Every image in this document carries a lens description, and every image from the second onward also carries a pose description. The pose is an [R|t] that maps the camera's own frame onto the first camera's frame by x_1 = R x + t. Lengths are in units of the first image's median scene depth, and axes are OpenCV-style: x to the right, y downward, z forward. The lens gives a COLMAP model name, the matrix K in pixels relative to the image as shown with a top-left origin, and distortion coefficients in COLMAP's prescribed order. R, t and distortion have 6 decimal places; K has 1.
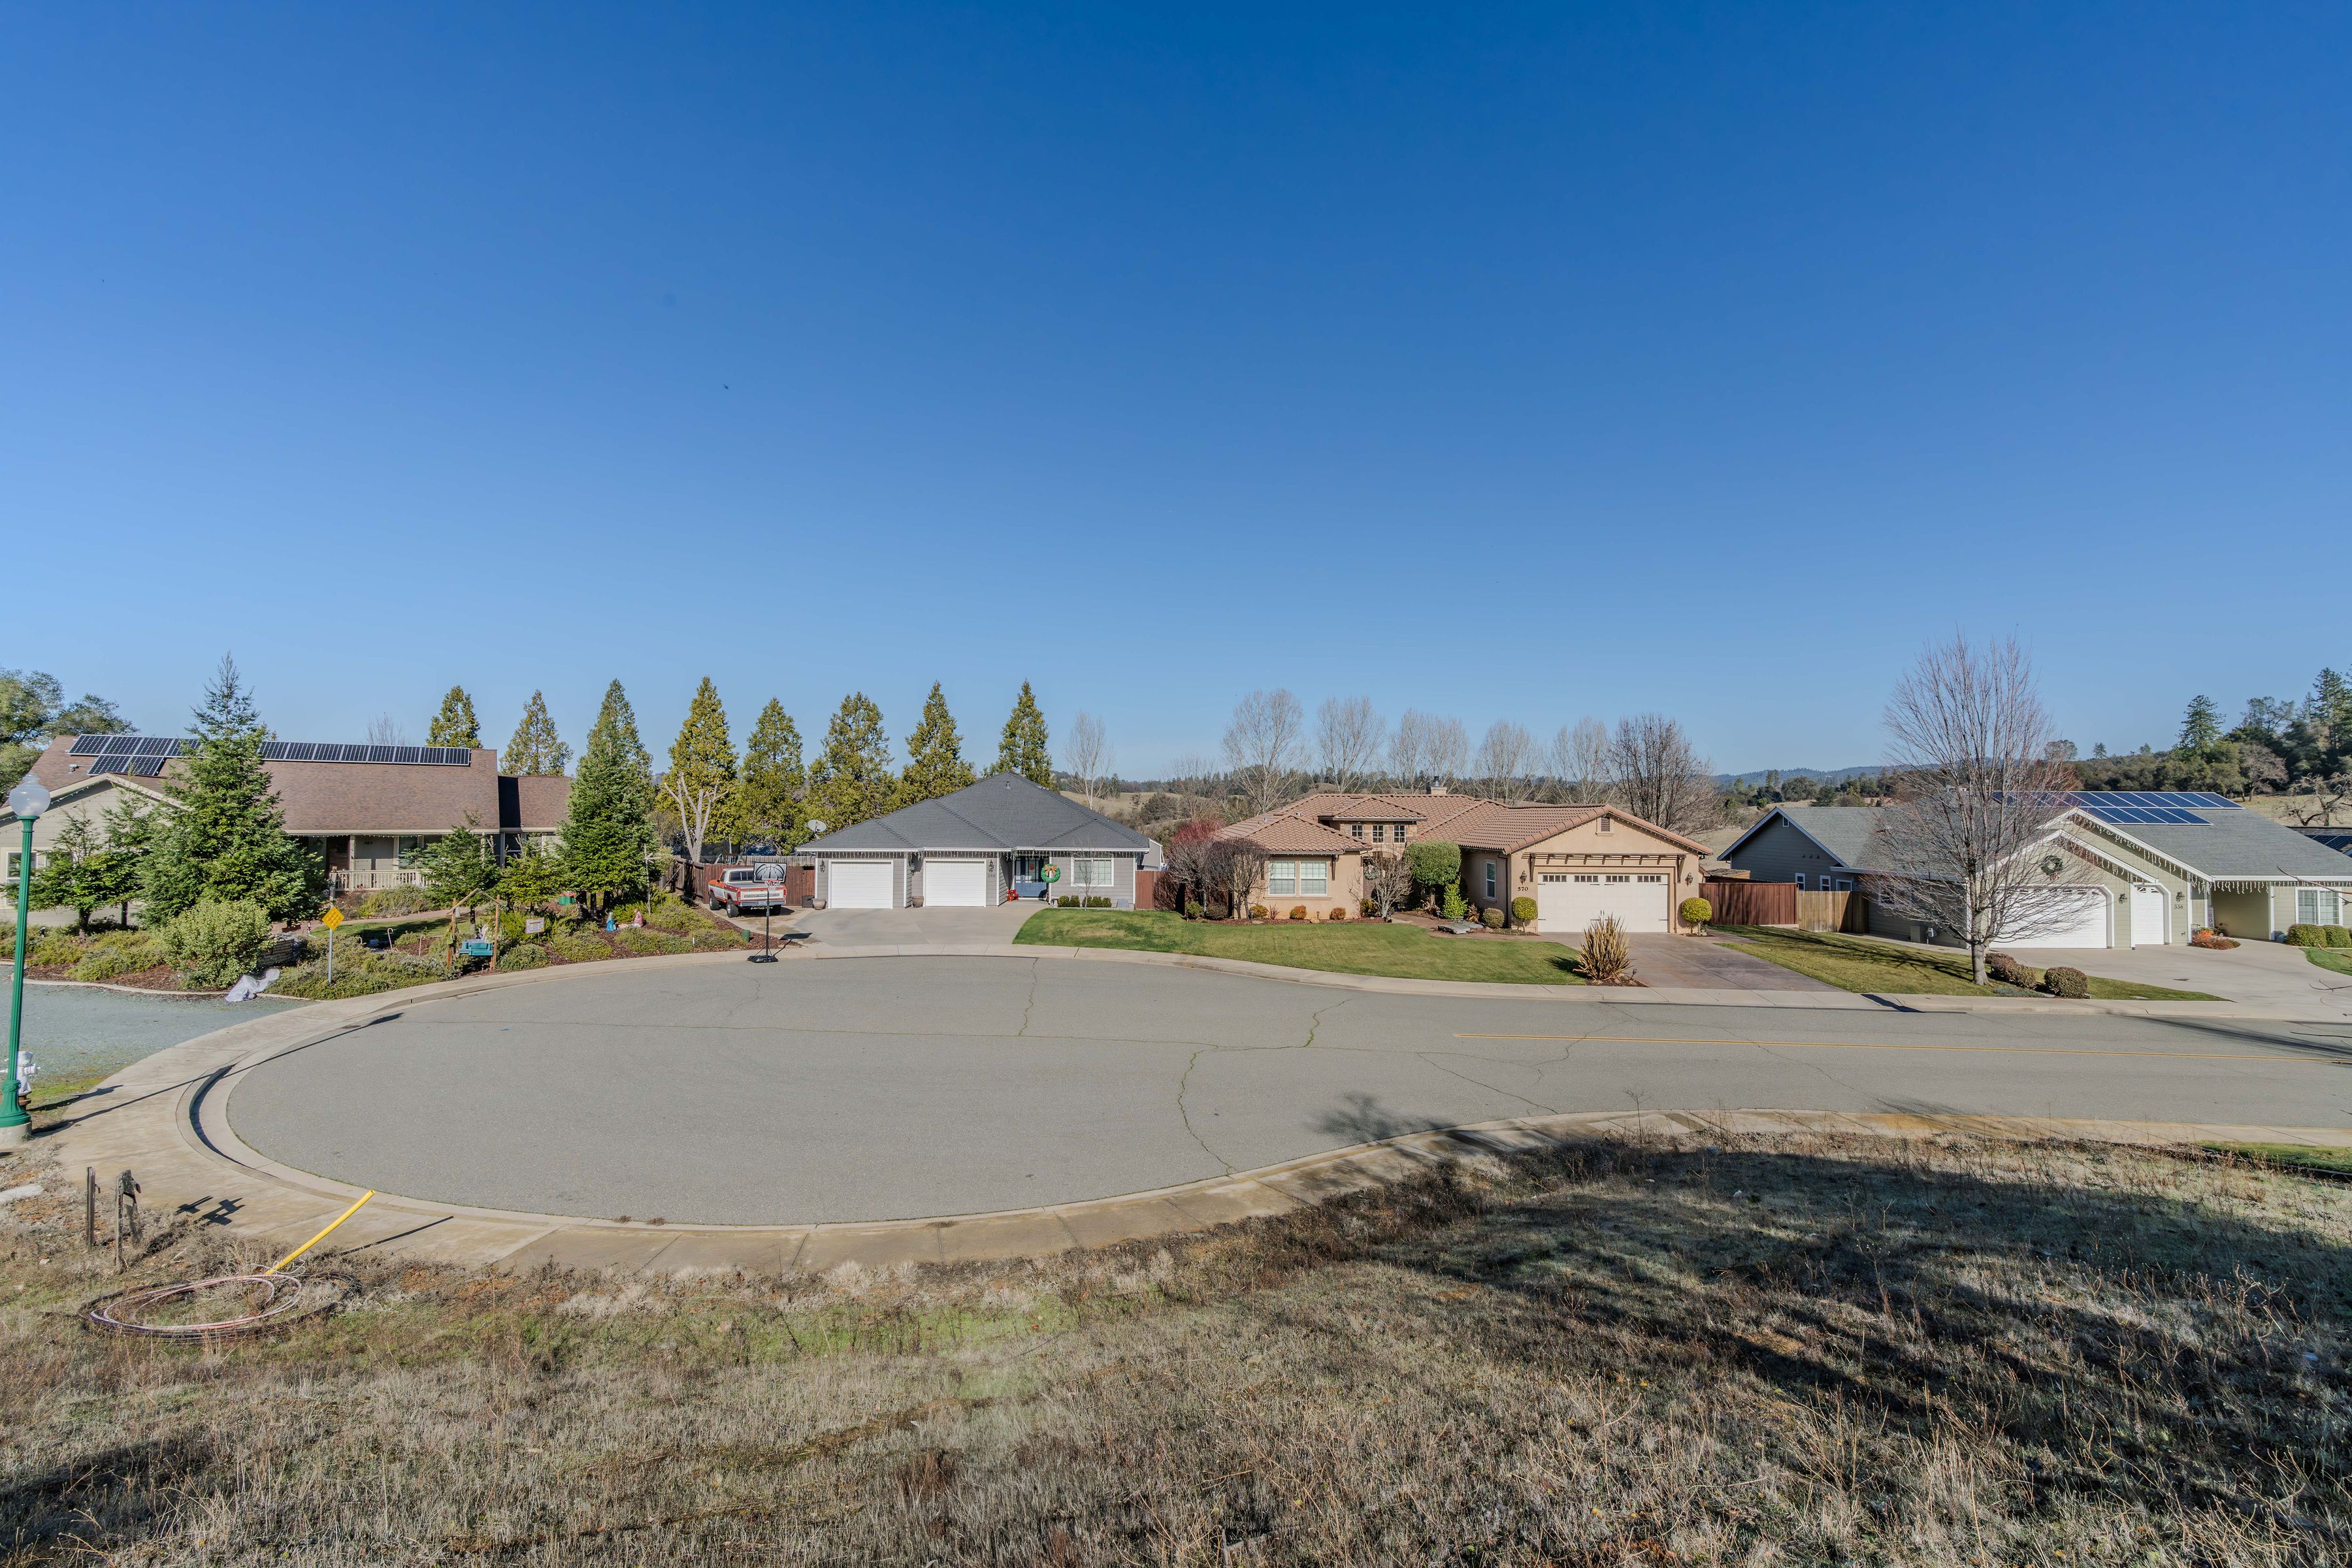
lens RADIAL K [[1073.5, 0, 1190.2], [0, 1073.5, 783.0], [0, 0, 1]] dist [-0.012211, 0.004699]
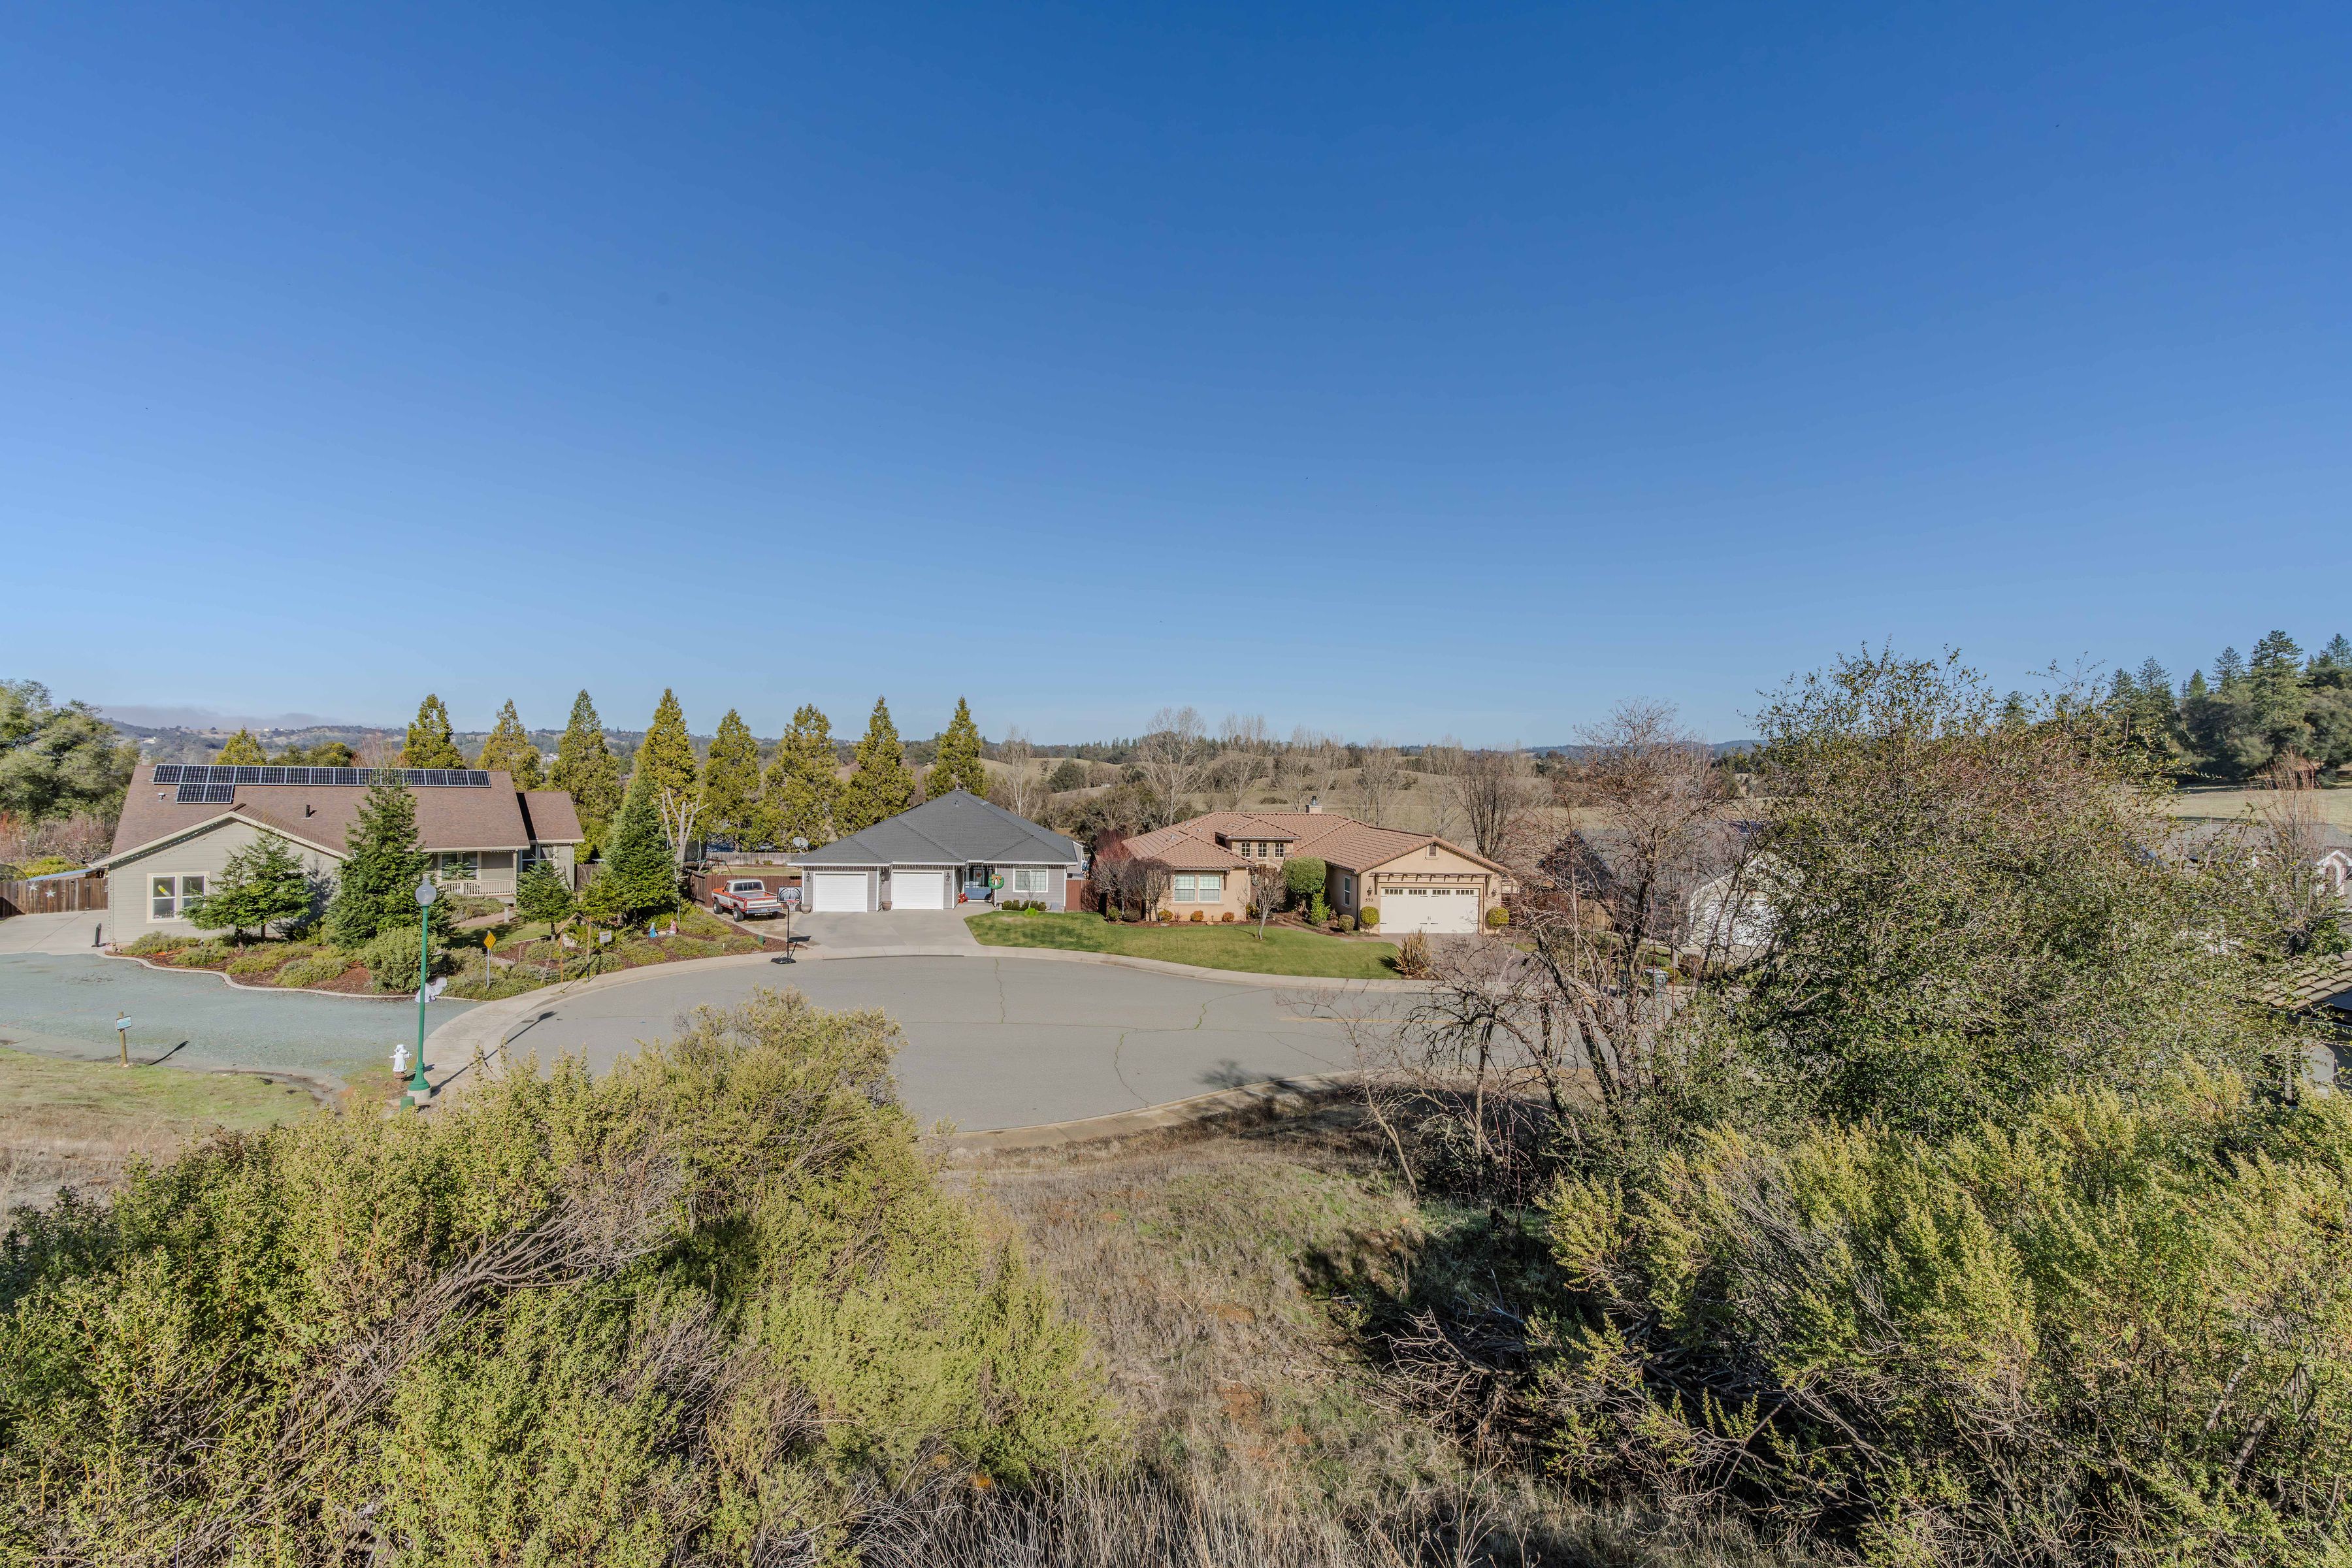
lens RADIAL K [[1073.5, 0, 1184.6], [0, 1073.5, 787.0], [0, 0, 1]] dist [-0.012211, 0.004699]
pose [[0.996716, 0.008492, 0.080527, -0.017157], [-0.011402, 0.999296, 0.035741, -0.077381], [-0.080167, -0.036542, 0.996111, -0.256556]]
